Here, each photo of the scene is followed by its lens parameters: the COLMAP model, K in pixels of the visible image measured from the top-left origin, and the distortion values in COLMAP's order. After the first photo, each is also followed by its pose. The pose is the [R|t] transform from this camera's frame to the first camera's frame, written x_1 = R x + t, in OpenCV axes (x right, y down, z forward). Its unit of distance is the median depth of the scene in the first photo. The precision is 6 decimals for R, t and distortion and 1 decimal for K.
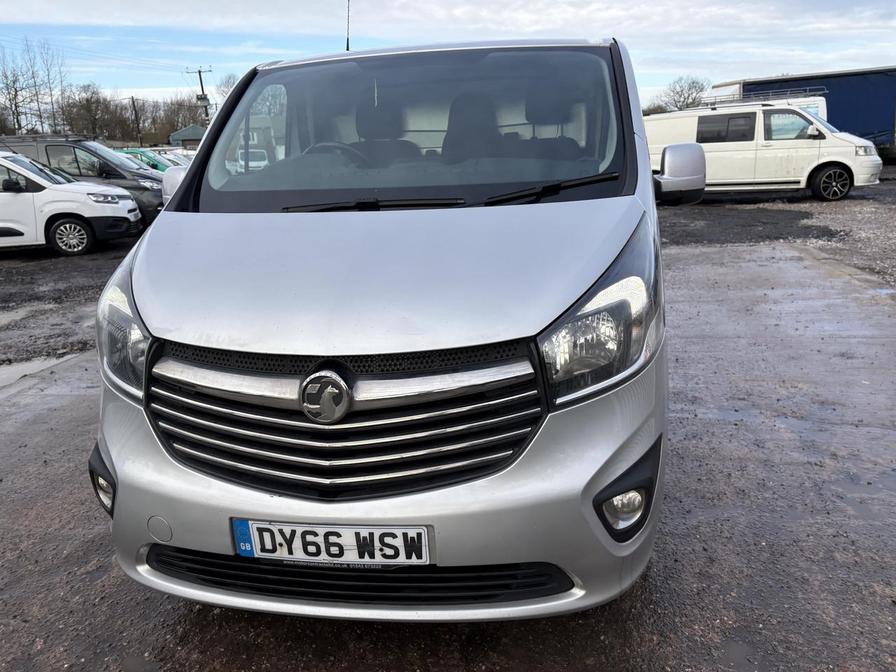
lens RADIAL K [[686.5, 0, 447.9], [0, 686.5, 328.6], [0, 0, 1]] dist [0.008218, -0.002774]
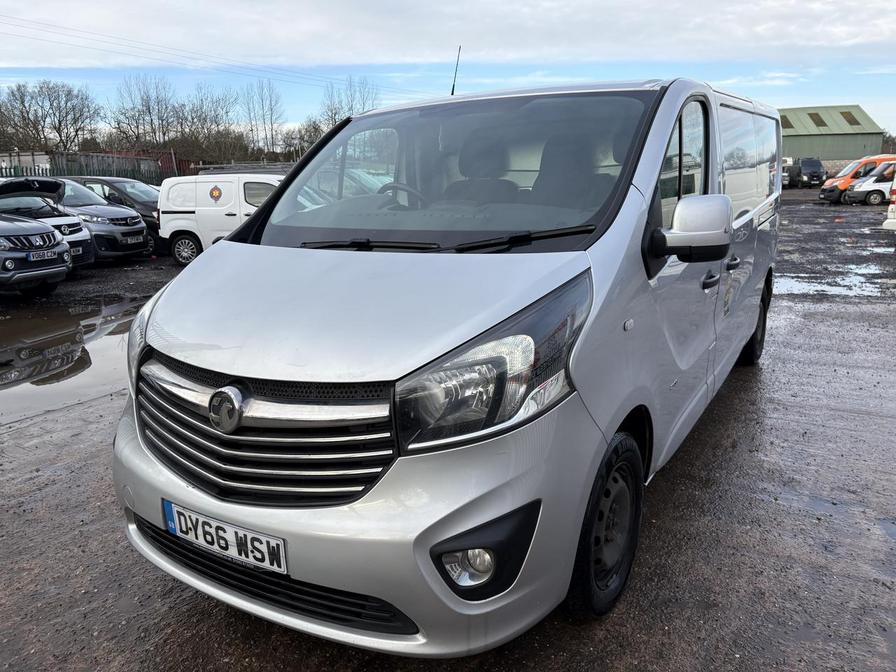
lens RADIAL K [[676.1, 0, 448.0], [0, 676.1, 336.0], [0, 0, 1]] dist [0.063548, -0.083653]
pose [[0.918360, 0.105839, -0.381331, 0.577124], [-0.113420, 0.993544, 0.002612, -0.069008], [0.379146, 0.040852, 0.924435, 0.068161]]
